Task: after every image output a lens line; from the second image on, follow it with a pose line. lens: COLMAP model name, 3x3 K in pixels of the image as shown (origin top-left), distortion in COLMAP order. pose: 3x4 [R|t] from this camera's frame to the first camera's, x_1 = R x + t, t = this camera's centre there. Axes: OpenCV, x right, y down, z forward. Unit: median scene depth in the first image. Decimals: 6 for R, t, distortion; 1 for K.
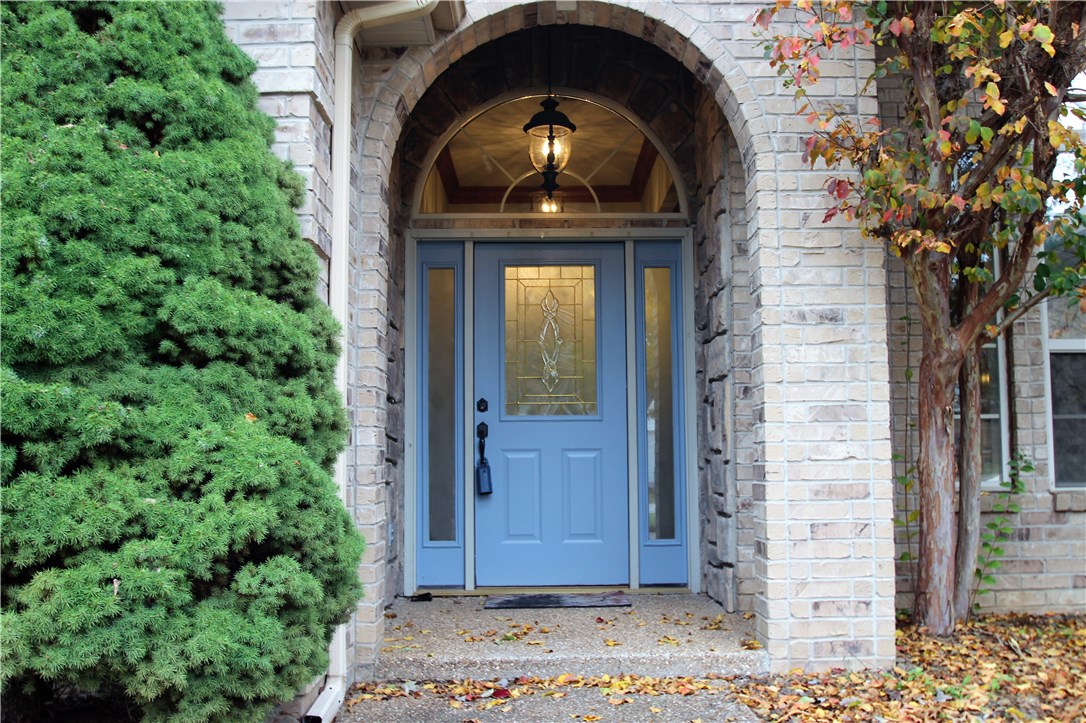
lens RADIAL K [[1032.1, 0, 539.8], [0, 1032.1, 367.3], [0, 0, 1]] dist [-0.041191, 0.000000]
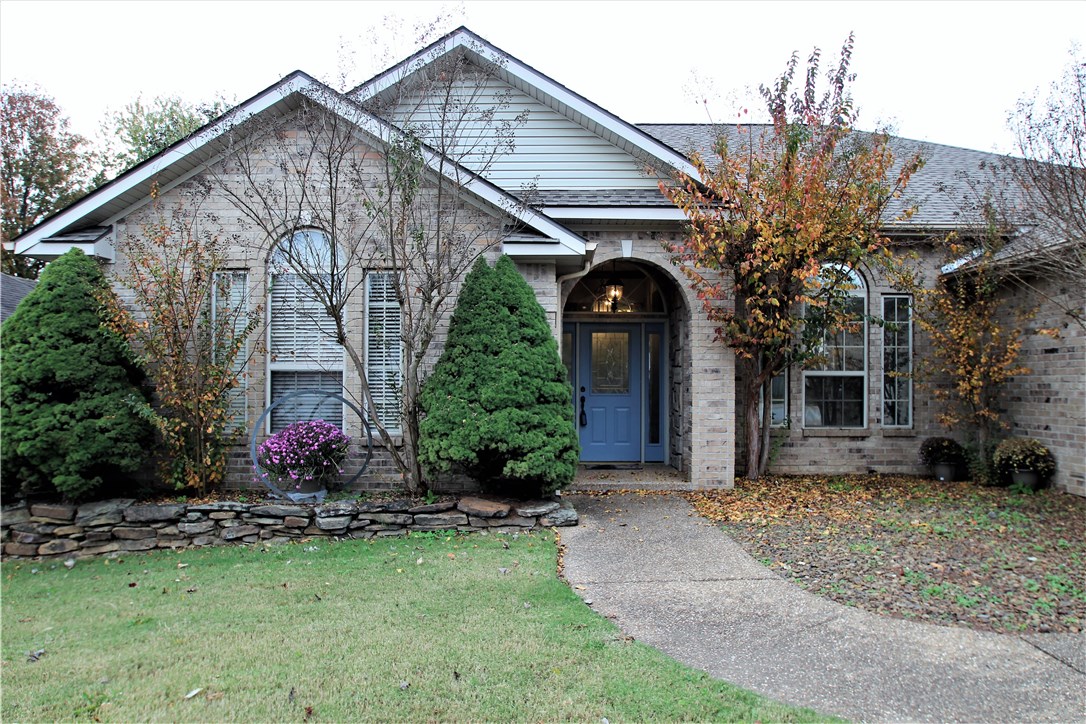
lens RADIAL K [[751.2, 0, 548.5], [0, 751.2, 360.0], [0, 0, 1]] dist [0.000885, -0.000354]
pose [[0.999902, 0.012935, -0.005423, -0.186630], [-0.012545, 0.997706, 0.066529, -0.220263], [0.006272, -0.066455, 0.997770, -1.158844]]
